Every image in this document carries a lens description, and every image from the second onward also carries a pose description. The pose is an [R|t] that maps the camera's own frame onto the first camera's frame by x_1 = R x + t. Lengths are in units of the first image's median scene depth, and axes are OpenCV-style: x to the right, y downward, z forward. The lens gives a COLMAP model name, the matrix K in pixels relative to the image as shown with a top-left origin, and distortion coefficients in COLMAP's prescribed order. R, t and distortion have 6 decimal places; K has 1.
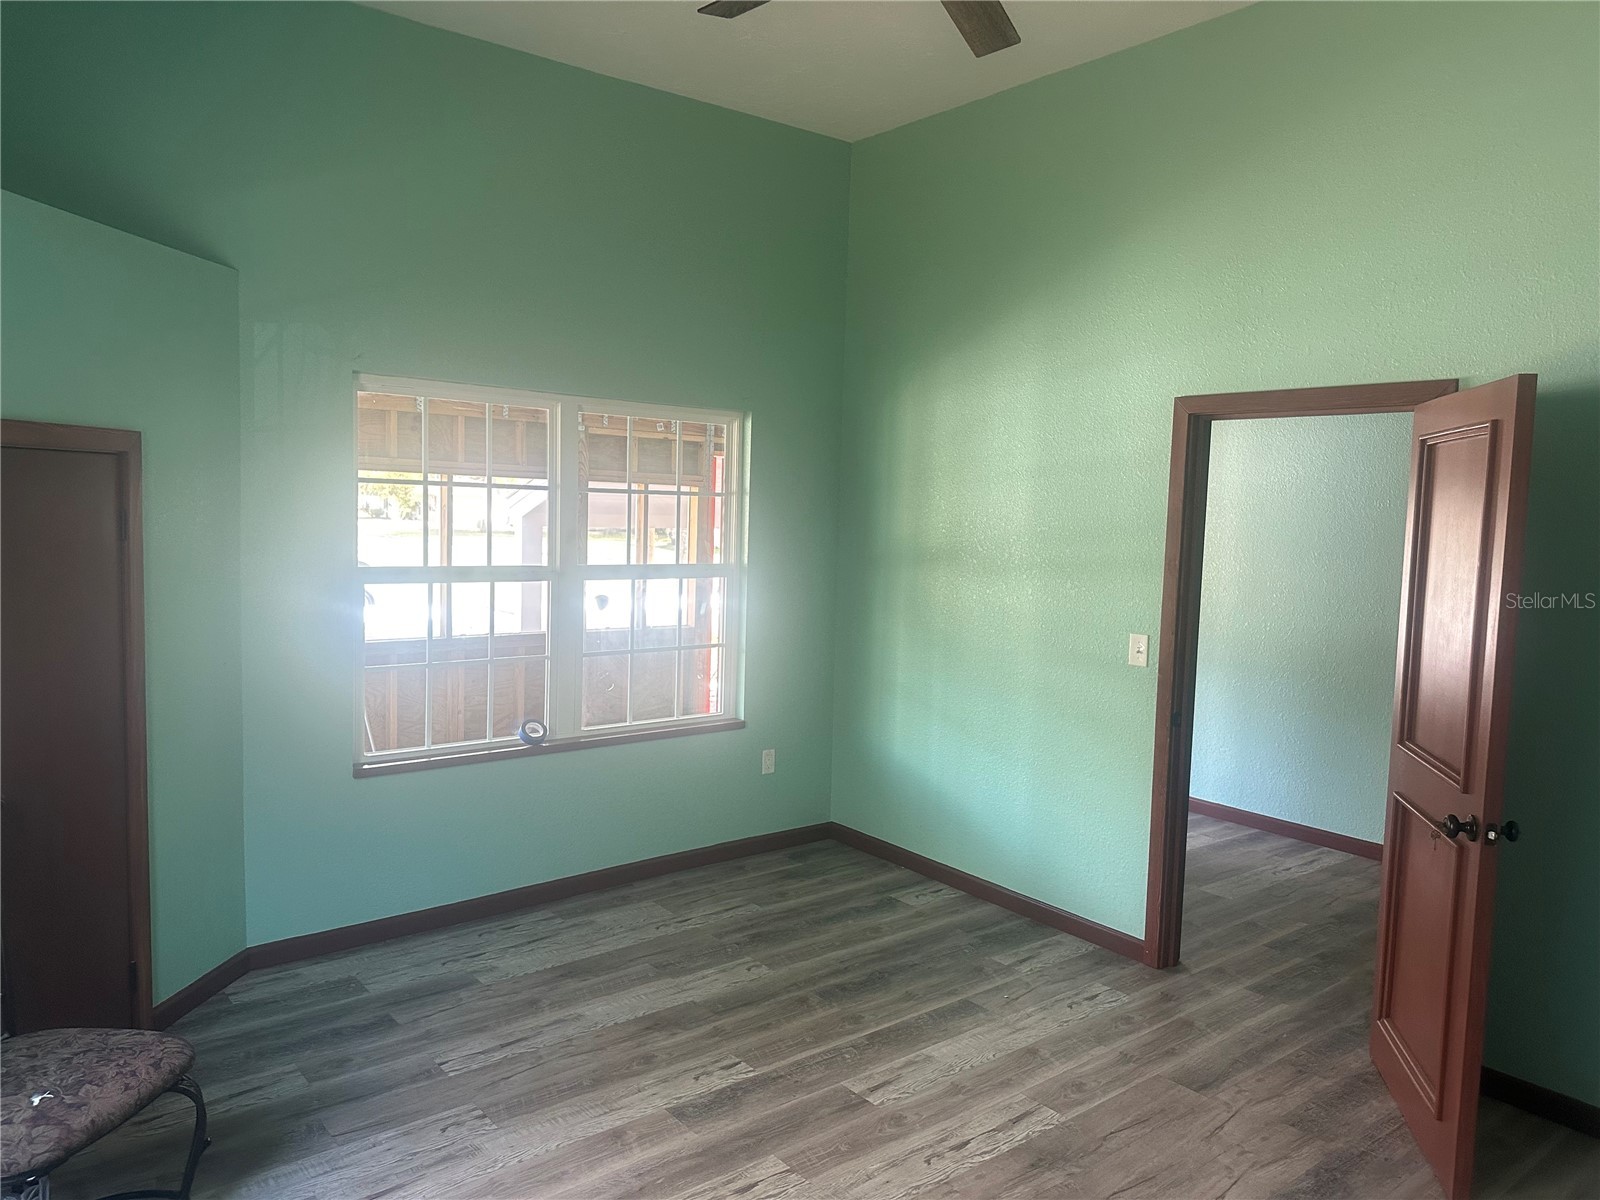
lens RADIAL K [[1124.2, 0, 806.6], [0, 1124.2, 586.5], [0, 0, 1]] dist [0.046463, -0.054292]
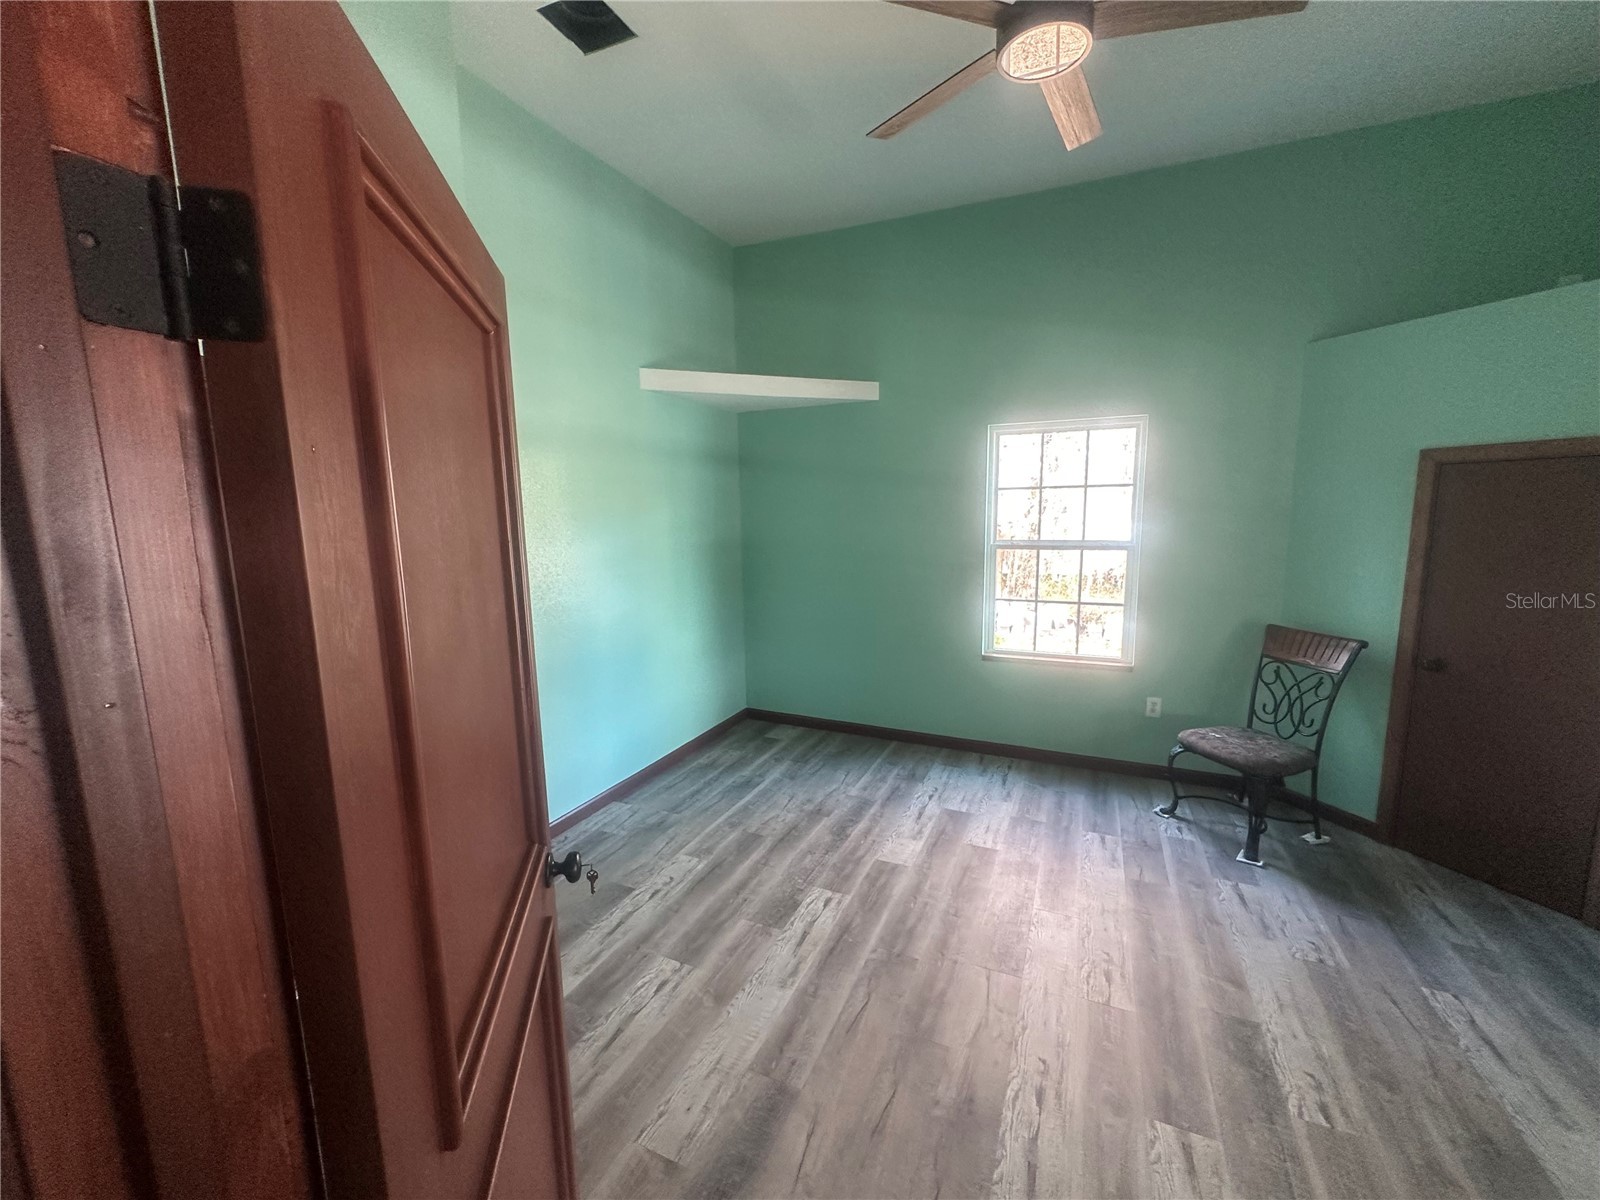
lens RADIAL K [[642.1, 0, 794.6], [0, 642.1, 600.8], [0, 0, 1]] dist [-0.001577, 0.000698]
pose [[-0.900248, 0.050815, -0.432403, 0.442391], [-0.041379, 0.978683, 0.201163, -0.049900], [0.433408, 0.198989, -0.878955, 1.028289]]
